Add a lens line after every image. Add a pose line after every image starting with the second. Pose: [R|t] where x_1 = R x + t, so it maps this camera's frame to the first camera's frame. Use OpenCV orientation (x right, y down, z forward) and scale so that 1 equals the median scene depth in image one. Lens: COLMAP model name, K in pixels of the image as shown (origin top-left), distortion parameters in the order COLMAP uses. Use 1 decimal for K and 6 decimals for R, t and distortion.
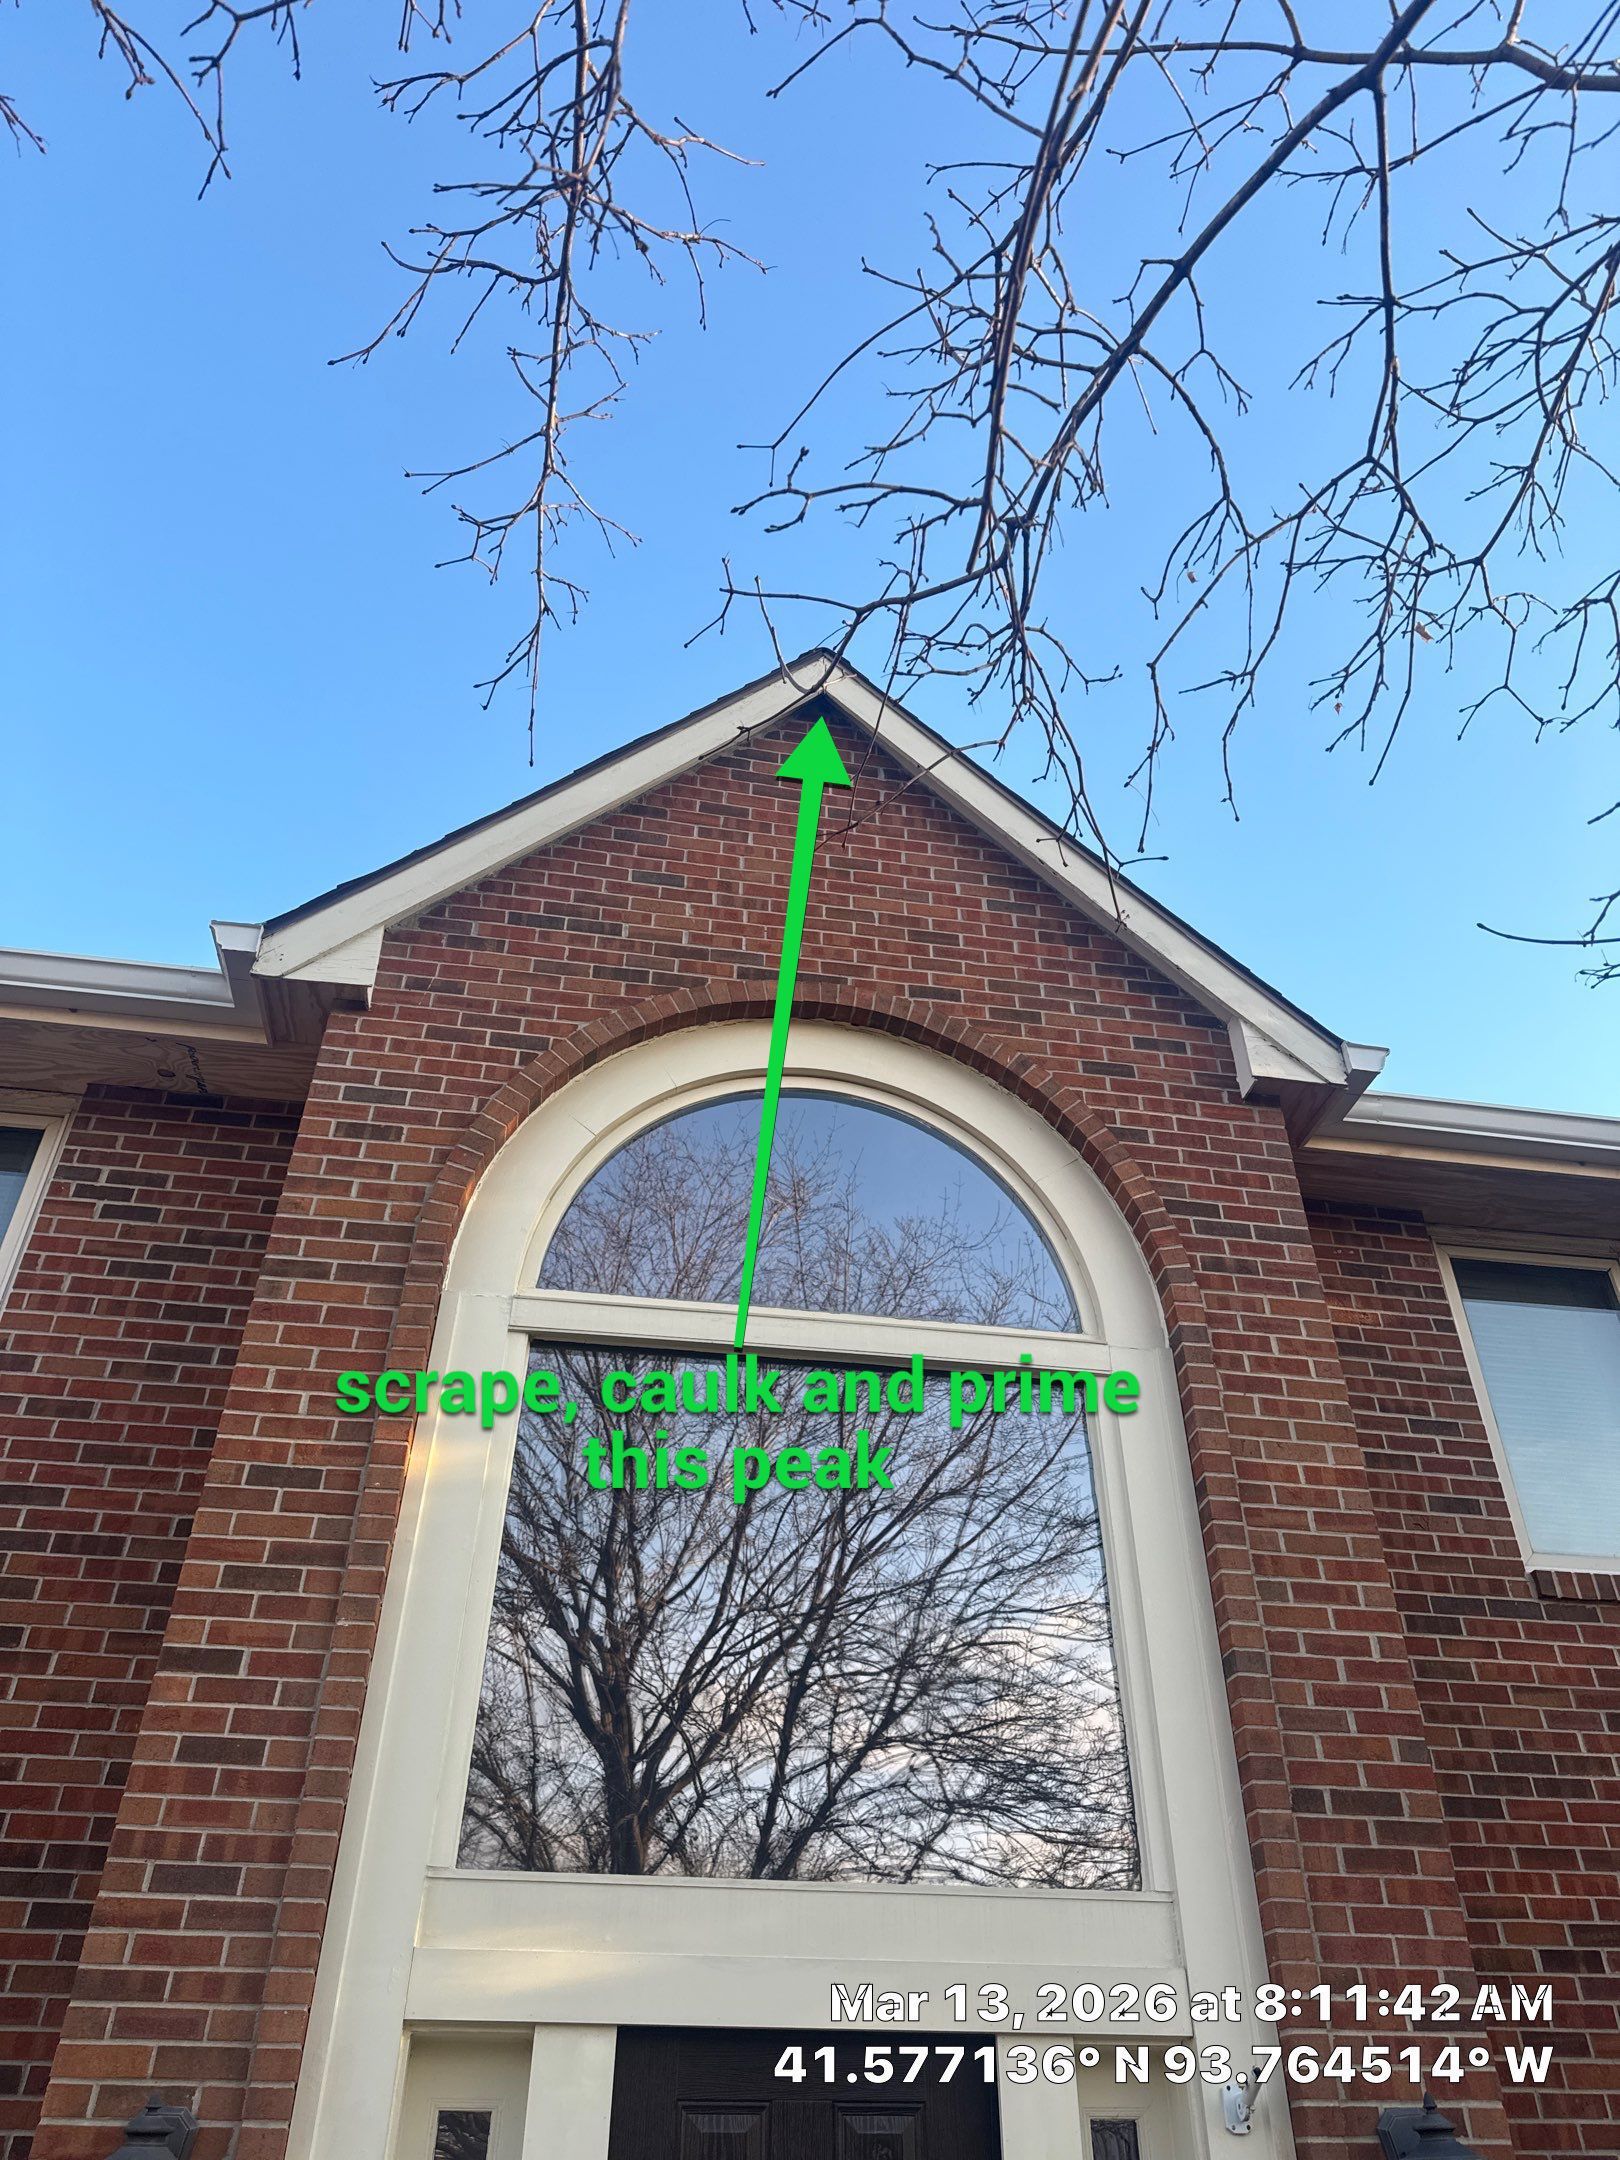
lens RADIAL K [[1516.7, 0, 814.0], [0, 1516.7, 1107.0], [0, 0, 1]] dist [0.113413, -0.179017]
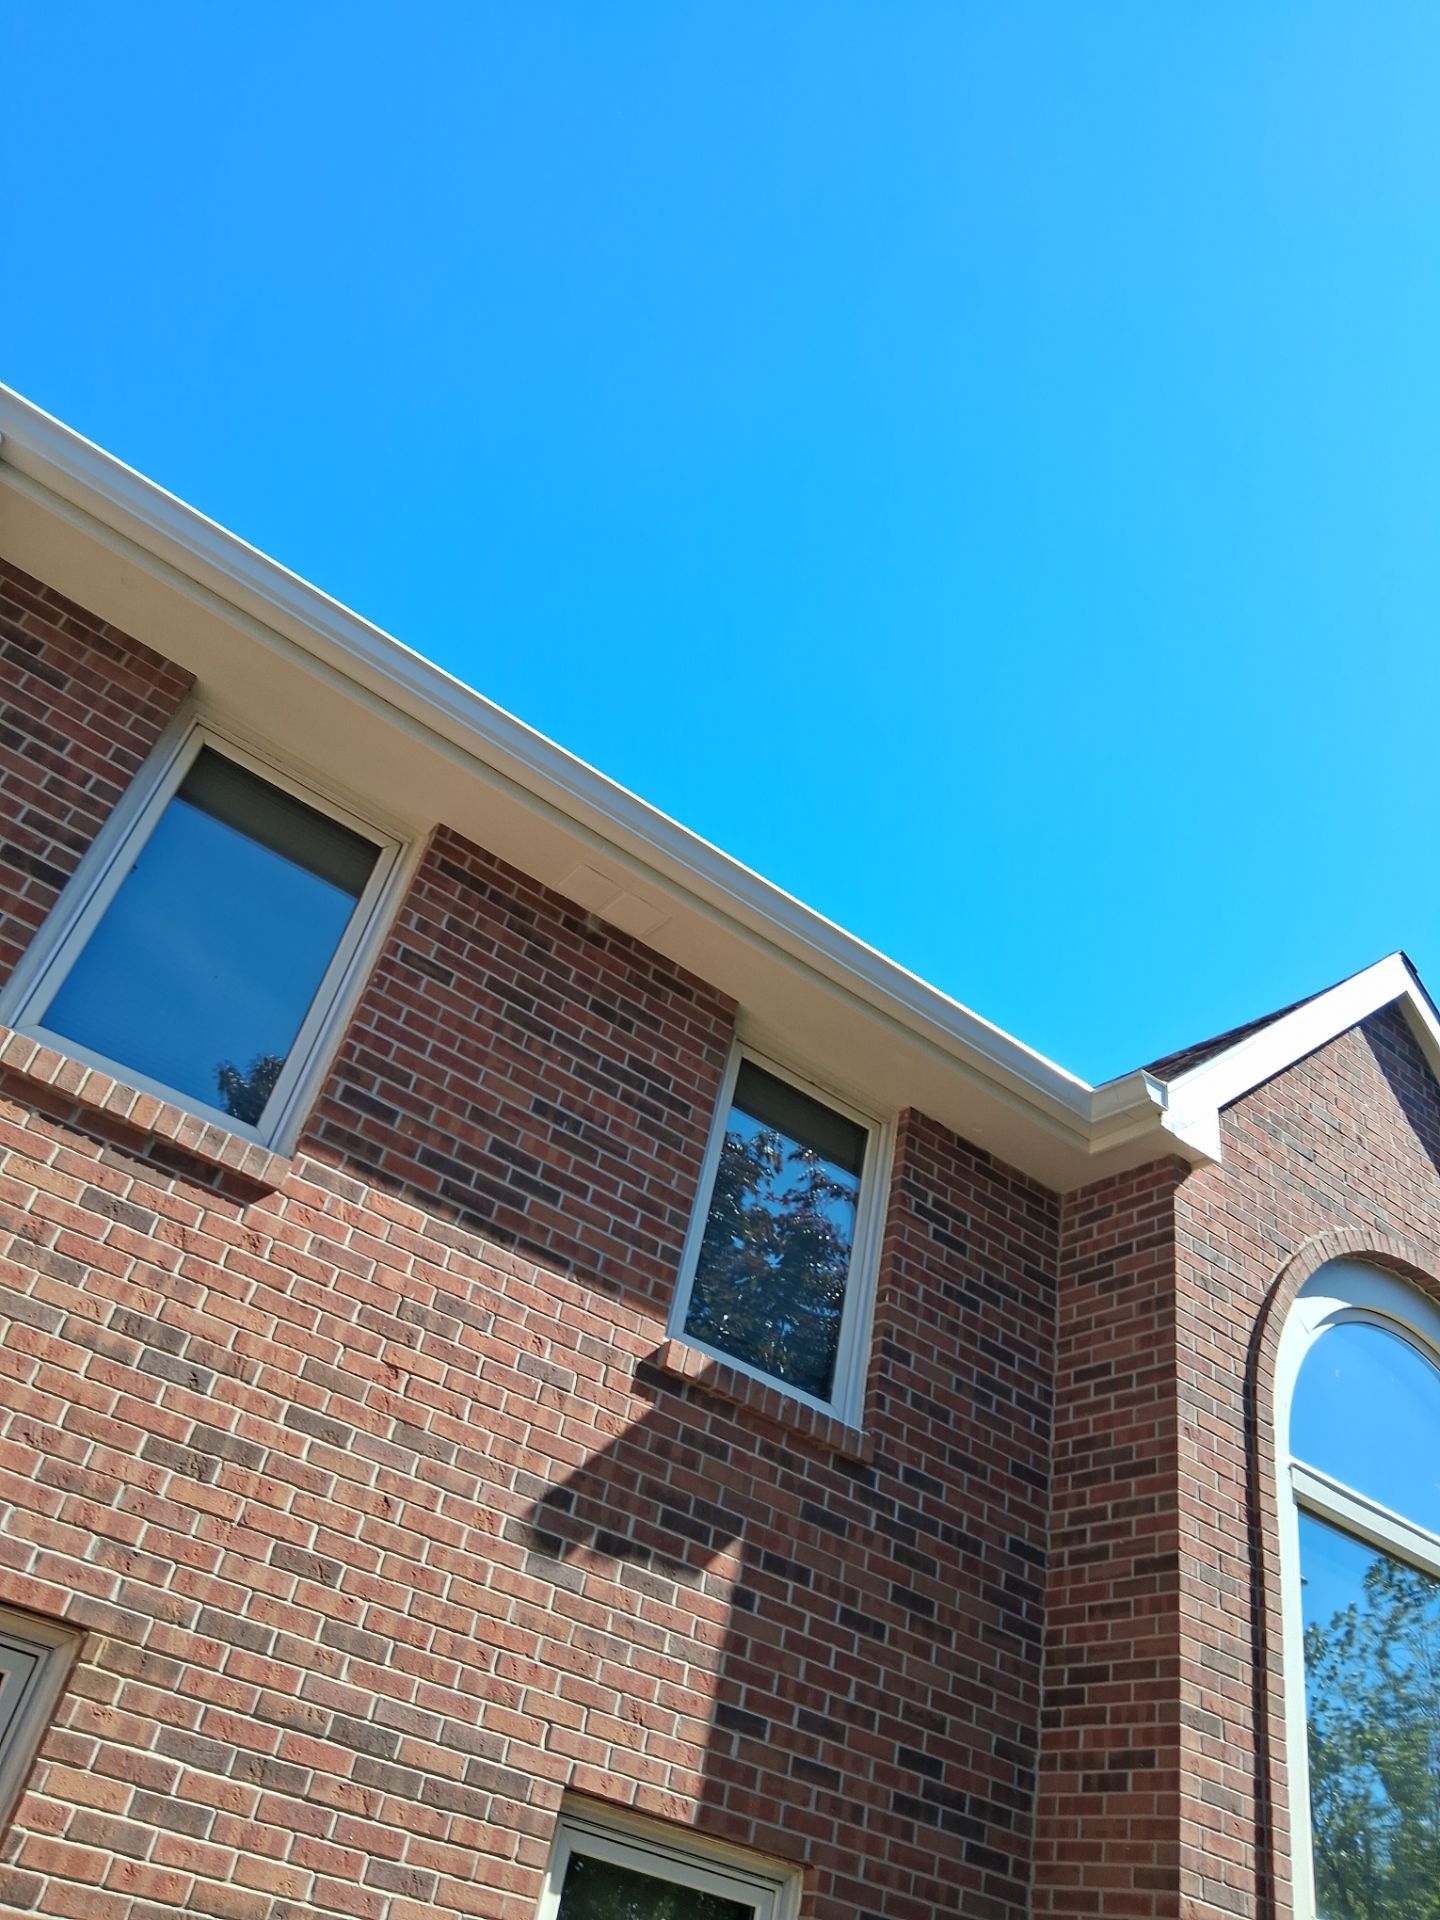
lens RADIAL K [[1442.0, 0, 679.7], [0, 1442.0, 960.4], [0, 0, 1]] dist [0.124828, -0.224876]
pose [[0.882779, 0.402339, 0.242536, -1.027254], [-0.406884, 0.912870, -0.033374, -0.009464], [-0.234832, -0.069222, 0.969568, -0.050048]]
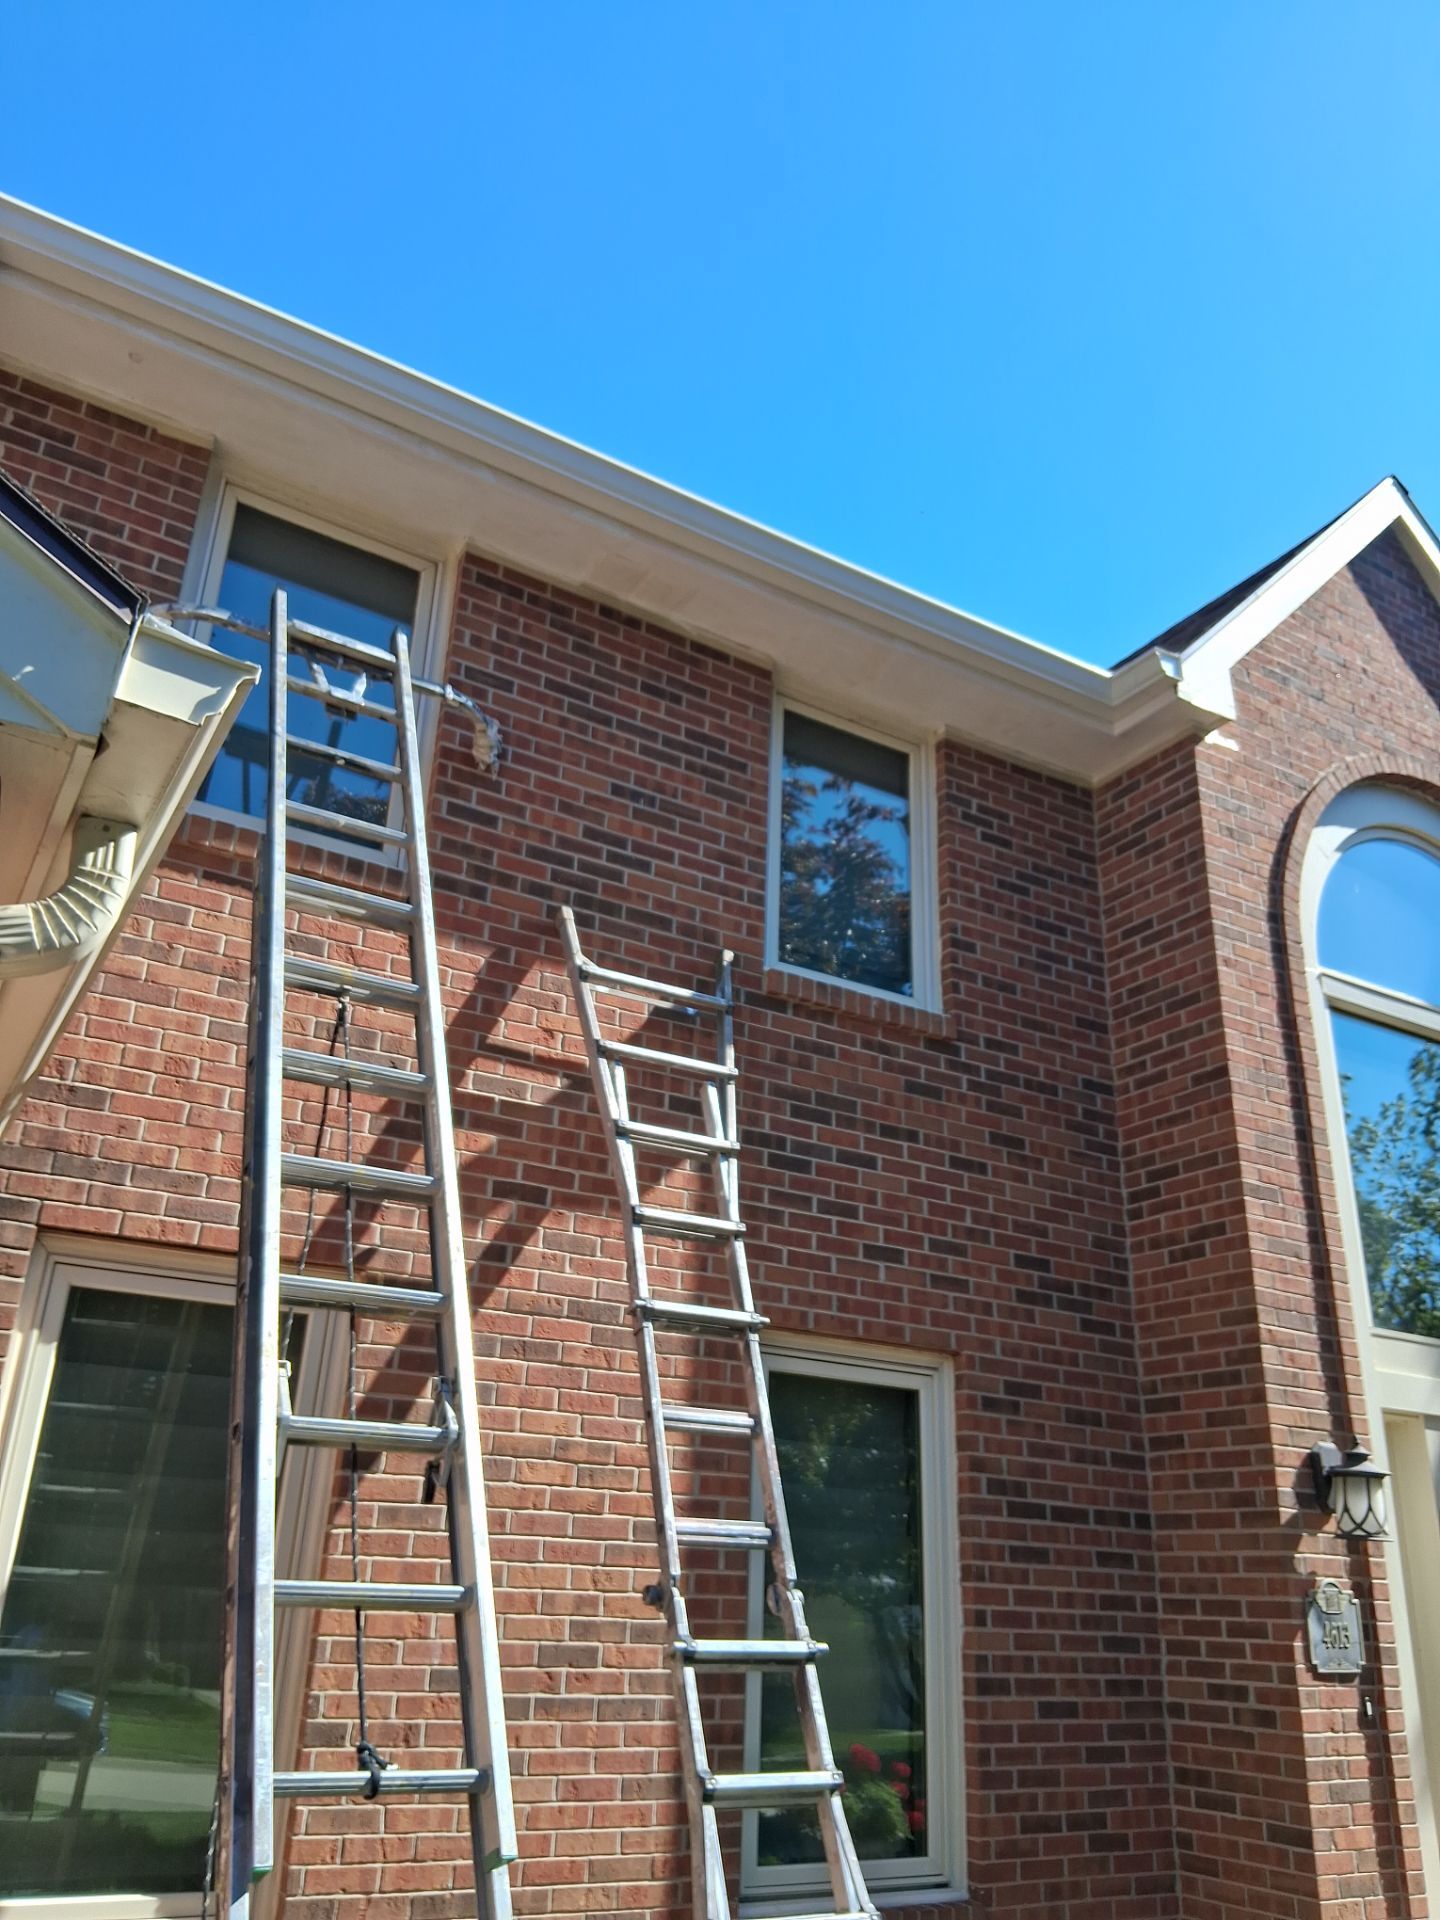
lens RADIAL K [[1491.0, 0, 705.1], [0, 1491.0, 955.4], [0, 0, 1]] dist [0.147607, -0.272539]
pose [[0.930380, 0.170650, 0.324455, -1.113810], [-0.239319, 0.953168, 0.184925, -0.016740], [-0.277703, -0.249699, 0.927648, -0.166870]]
